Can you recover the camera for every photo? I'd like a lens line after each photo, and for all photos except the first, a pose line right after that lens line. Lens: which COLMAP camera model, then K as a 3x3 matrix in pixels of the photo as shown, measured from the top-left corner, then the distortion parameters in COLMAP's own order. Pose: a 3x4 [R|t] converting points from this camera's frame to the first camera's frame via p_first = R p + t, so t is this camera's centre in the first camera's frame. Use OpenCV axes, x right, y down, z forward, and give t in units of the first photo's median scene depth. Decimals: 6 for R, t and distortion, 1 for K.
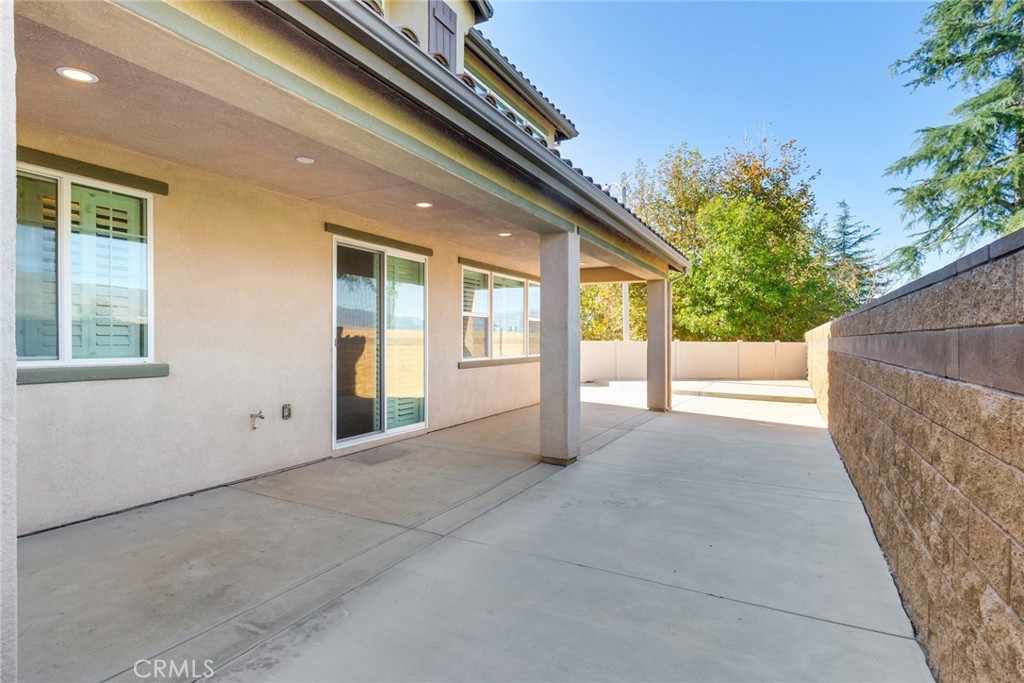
lens RADIAL K [[546.7, 0, 491.4], [0, 546.7, 339.2], [0, 0, 1]] dist [0.011471, -0.006455]
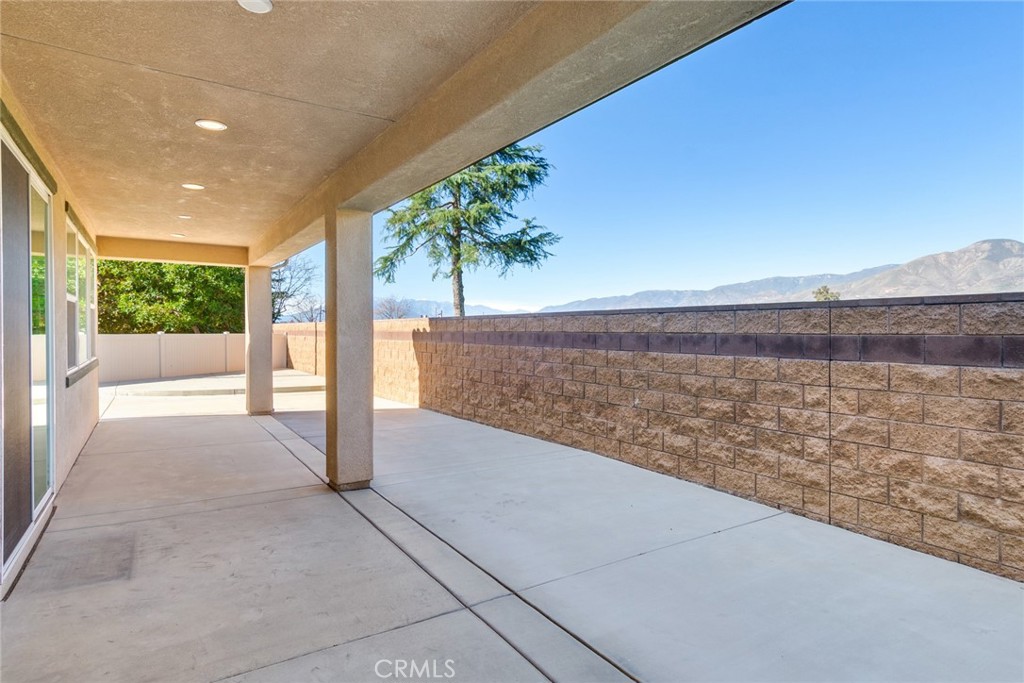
lens RADIAL K [[546.7, 0, 508.4], [0, 546.7, 338.9], [0, 0, 1]] dist [0.011471, -0.006455]
pose [[0.479586, -0.018972, 0.877290, -0.325501], [0.001992, 0.999787, 0.020533, -0.010850], [-0.877493, -0.008100, 0.479522, 0.261276]]
